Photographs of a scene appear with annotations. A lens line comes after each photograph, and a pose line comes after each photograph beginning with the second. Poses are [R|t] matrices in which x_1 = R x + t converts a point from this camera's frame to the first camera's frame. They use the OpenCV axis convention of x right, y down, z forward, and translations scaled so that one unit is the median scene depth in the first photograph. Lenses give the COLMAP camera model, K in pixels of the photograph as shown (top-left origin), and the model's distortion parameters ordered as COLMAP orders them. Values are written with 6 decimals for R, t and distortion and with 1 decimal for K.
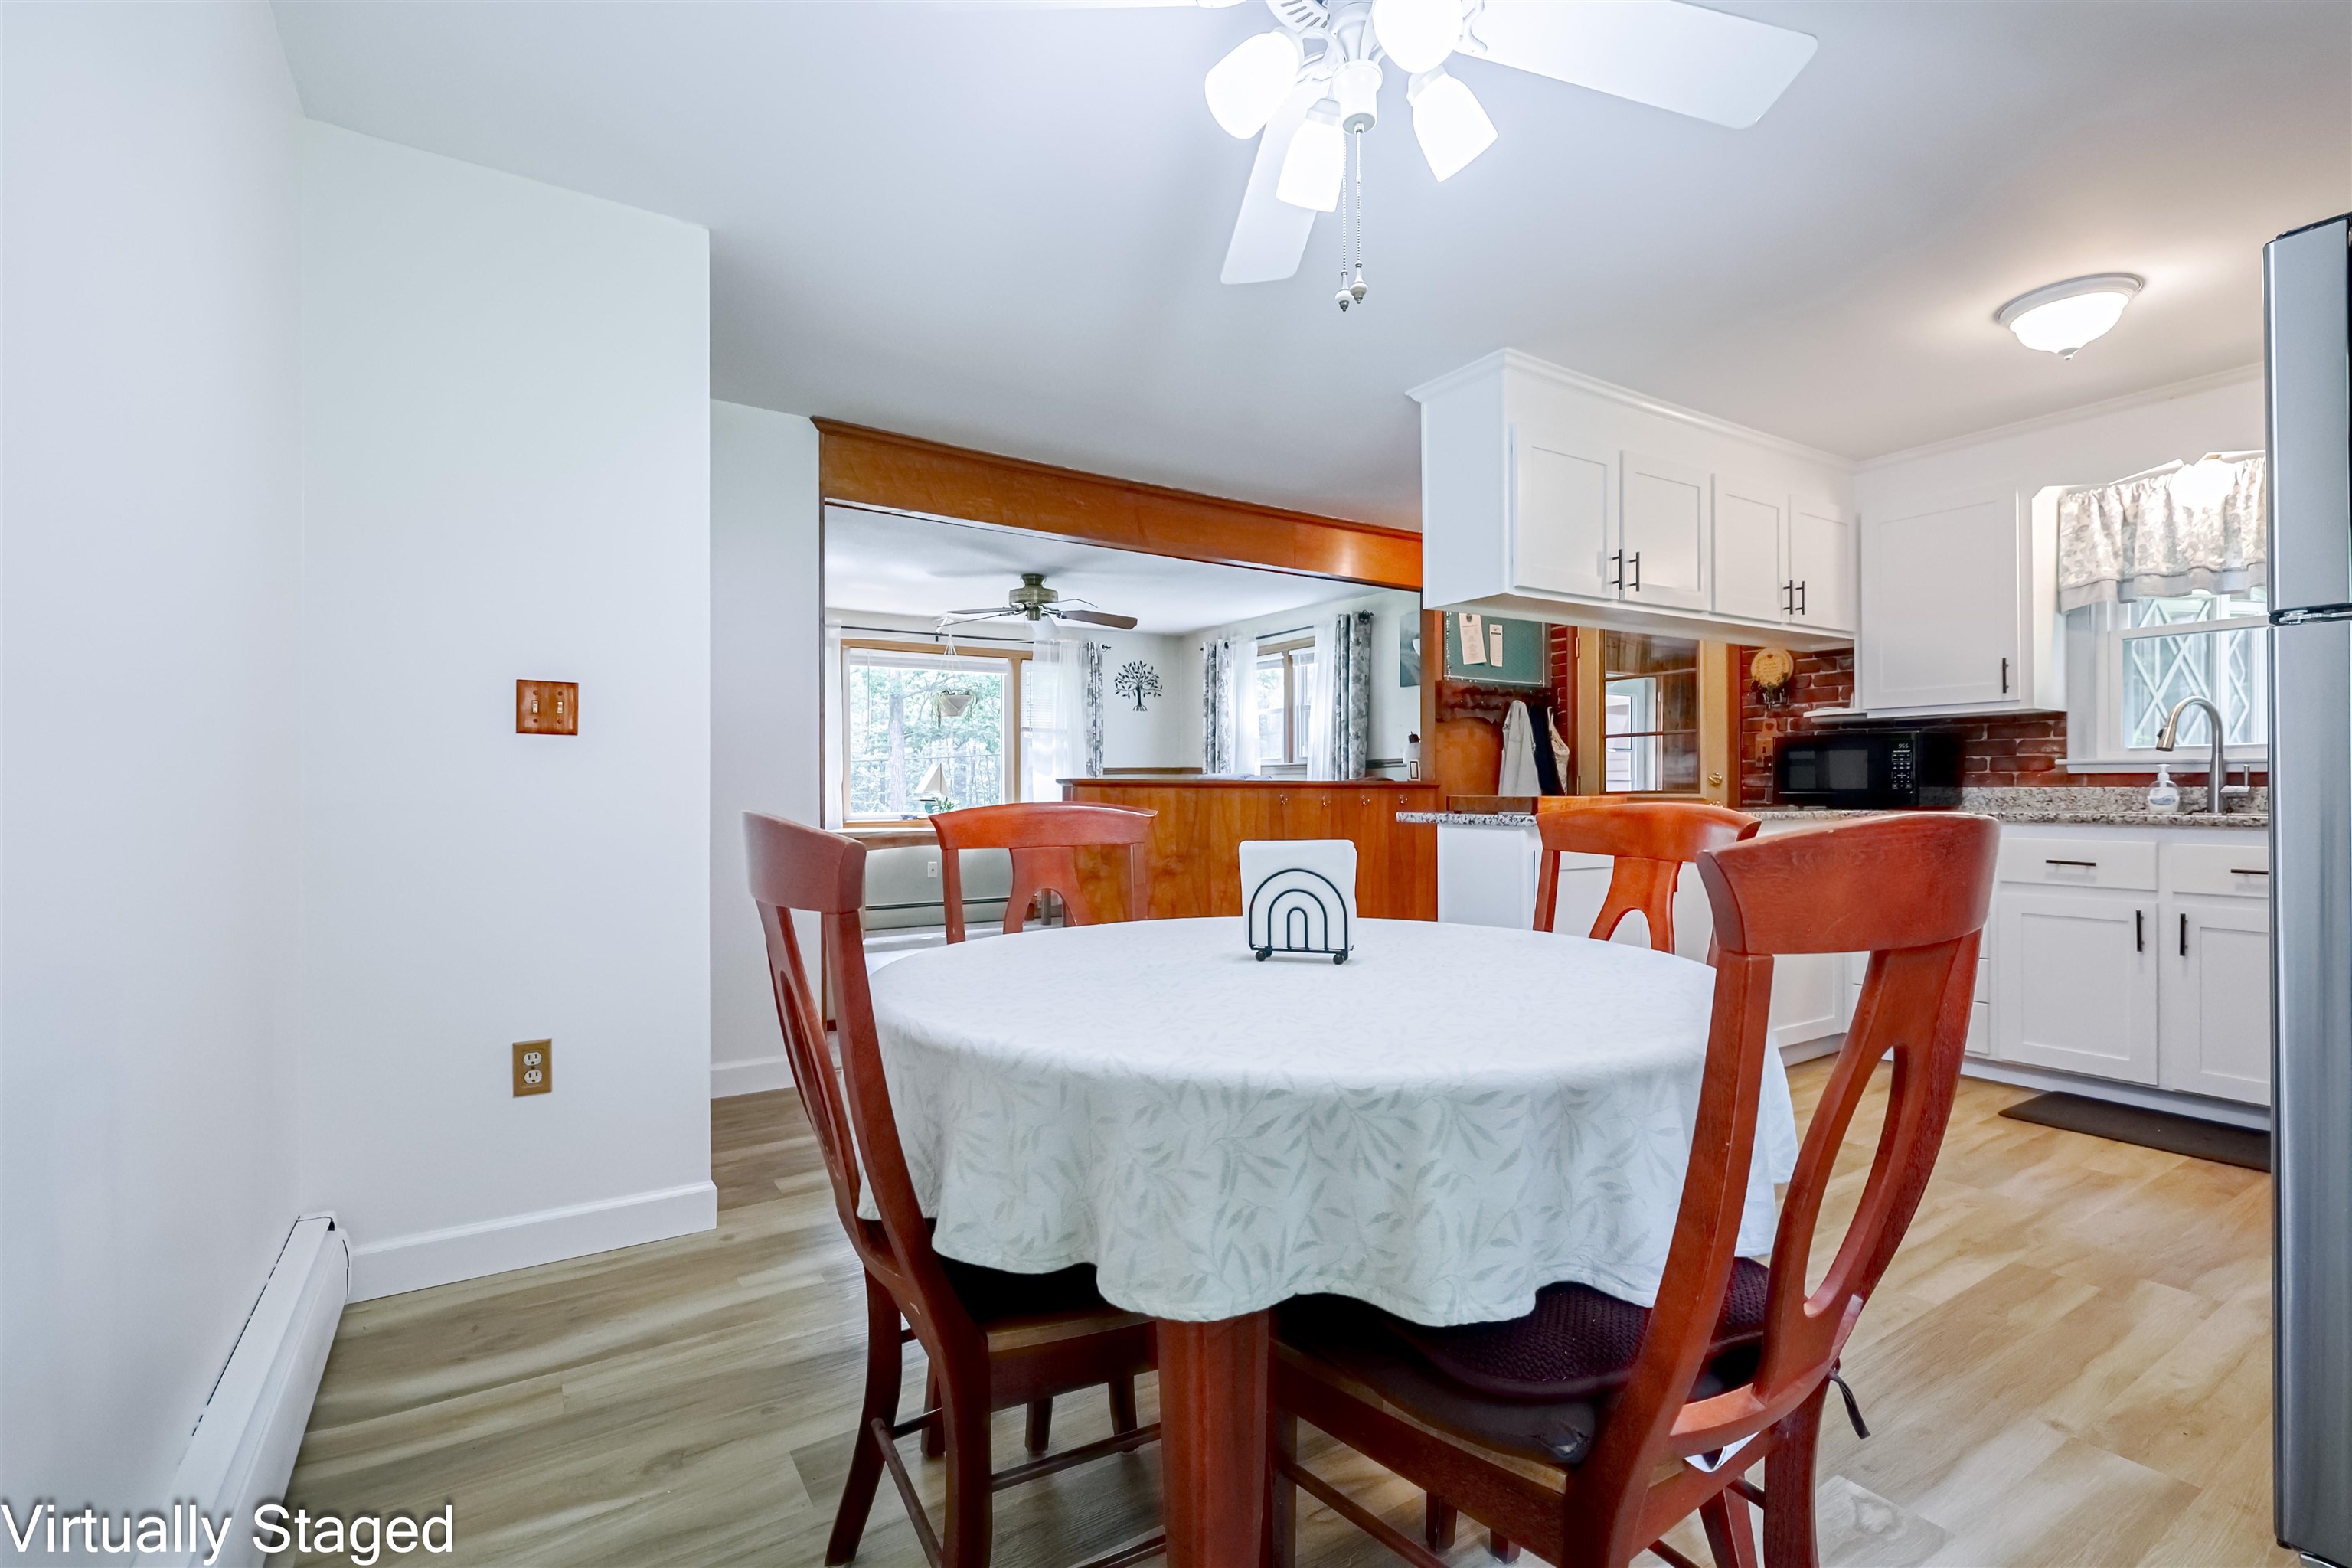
lens RADIAL K [[1025.0, 0, 1180.2], [0, 1025.0, 793.9], [0, 0, 1]] dist [-0.019334, -0.000134]
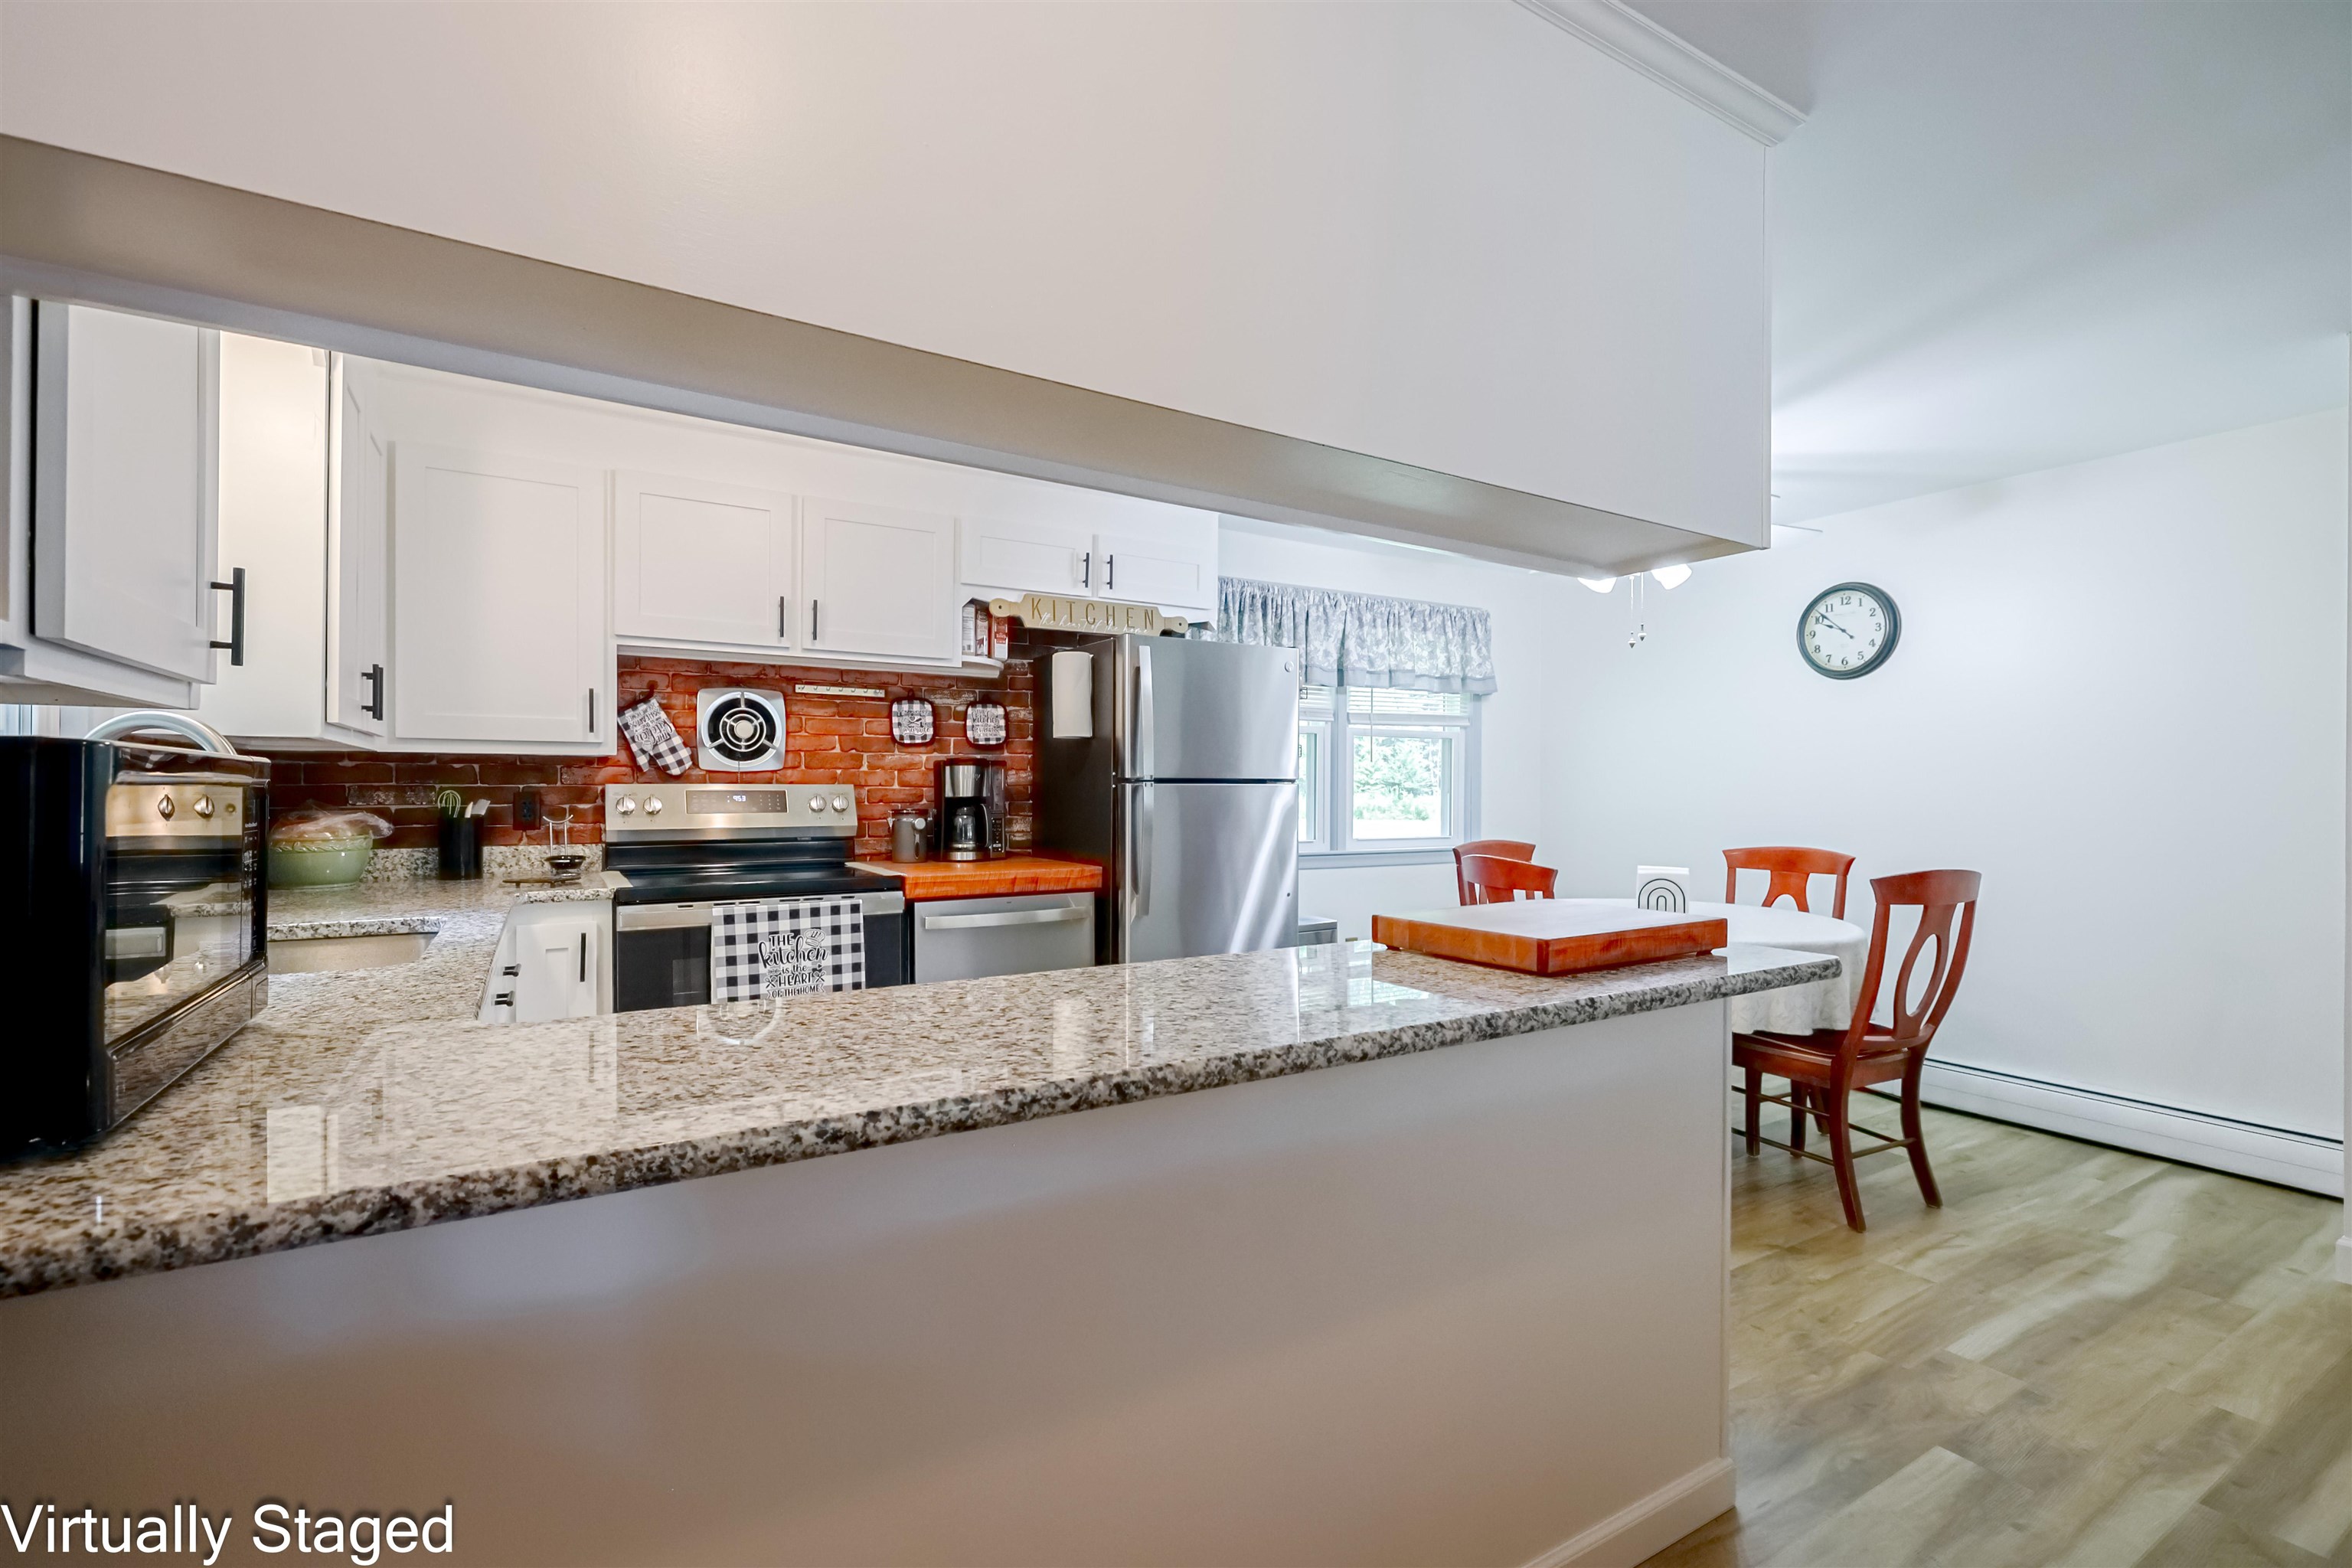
lens RADIAL K [[1051.7, 0, 1205.7], [0, 1051.7, 779.7], [0, 0, 1]] dist [-0.000484, -0.000112]
pose [[-0.999992, -0.000220, 0.003905, 0.482233], [-0.000247, 0.999977, -0.006790, -0.056578], [-0.003903, -0.006791, -0.999969, 1.420878]]
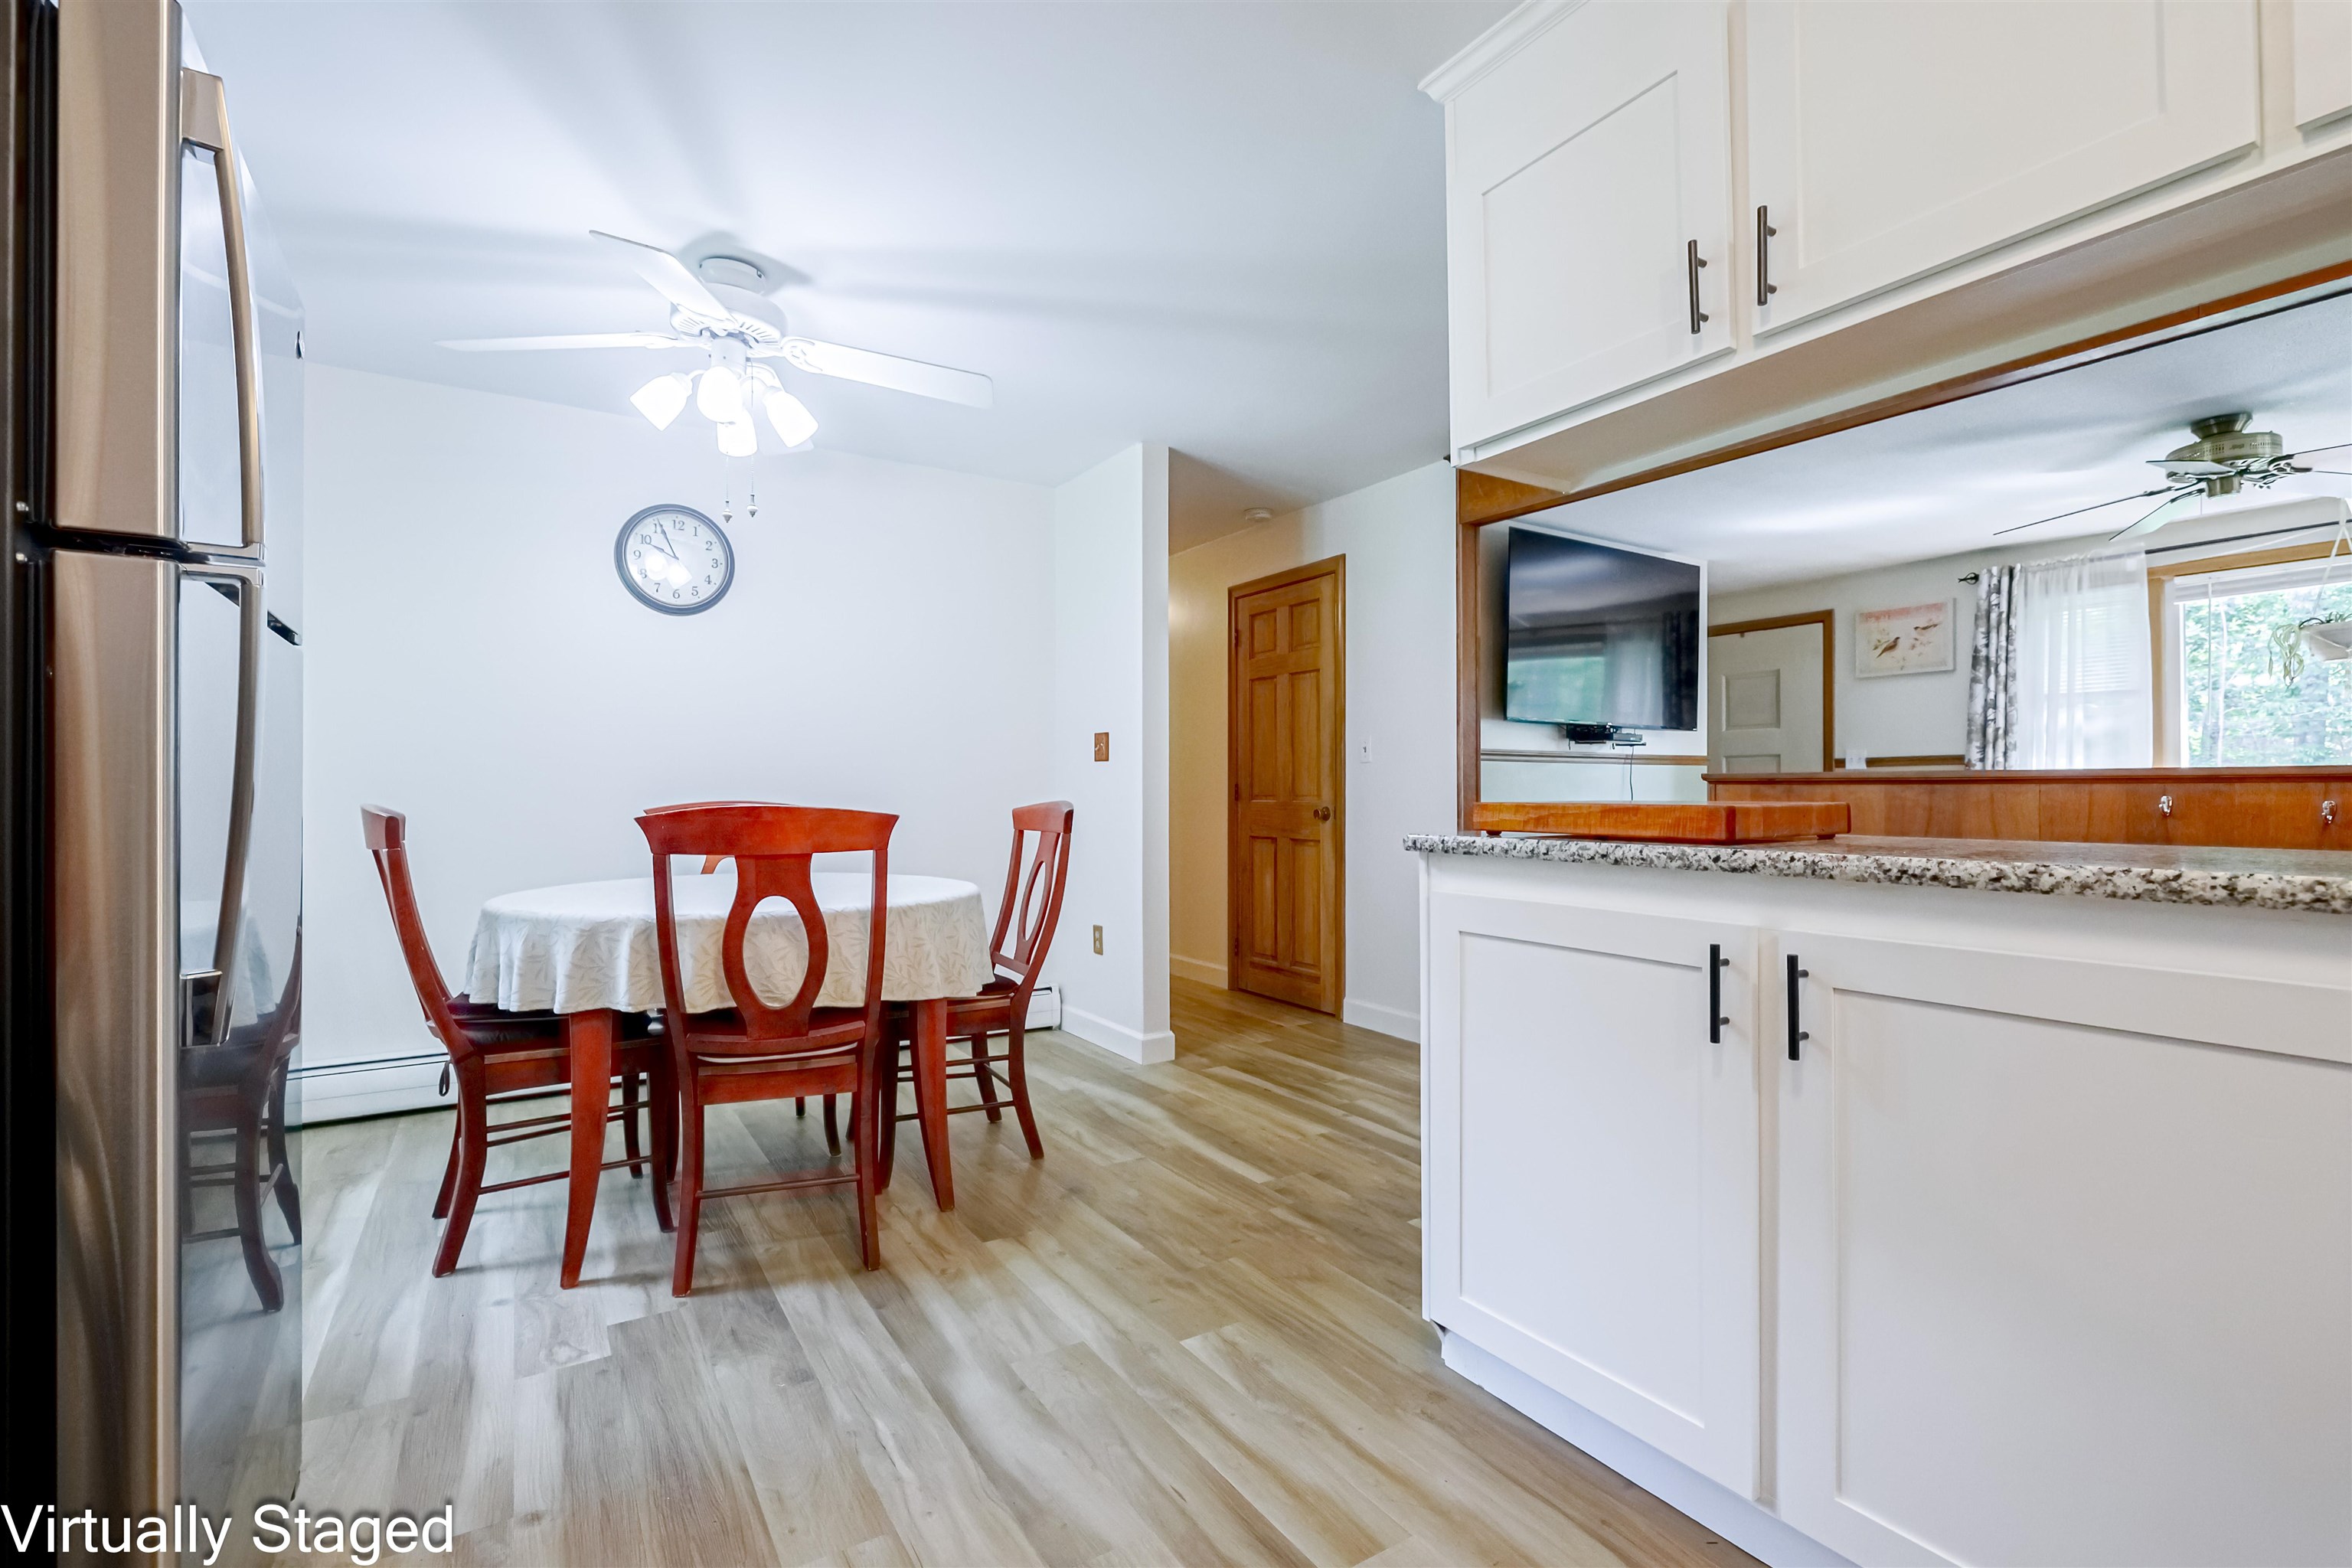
lens RADIAL K [[1065.2, 0, 1176.0], [0, 1065.2, 784.0], [0, 0, 1]] dist [-0.000208, 0.000099]
pose [[0.000510, 0.000731, -1.000000, 0.826135], [-0.000280, 1.000000, 0.000730, -0.010936], [1.000000, 0.000280, 0.000510, 0.713204]]
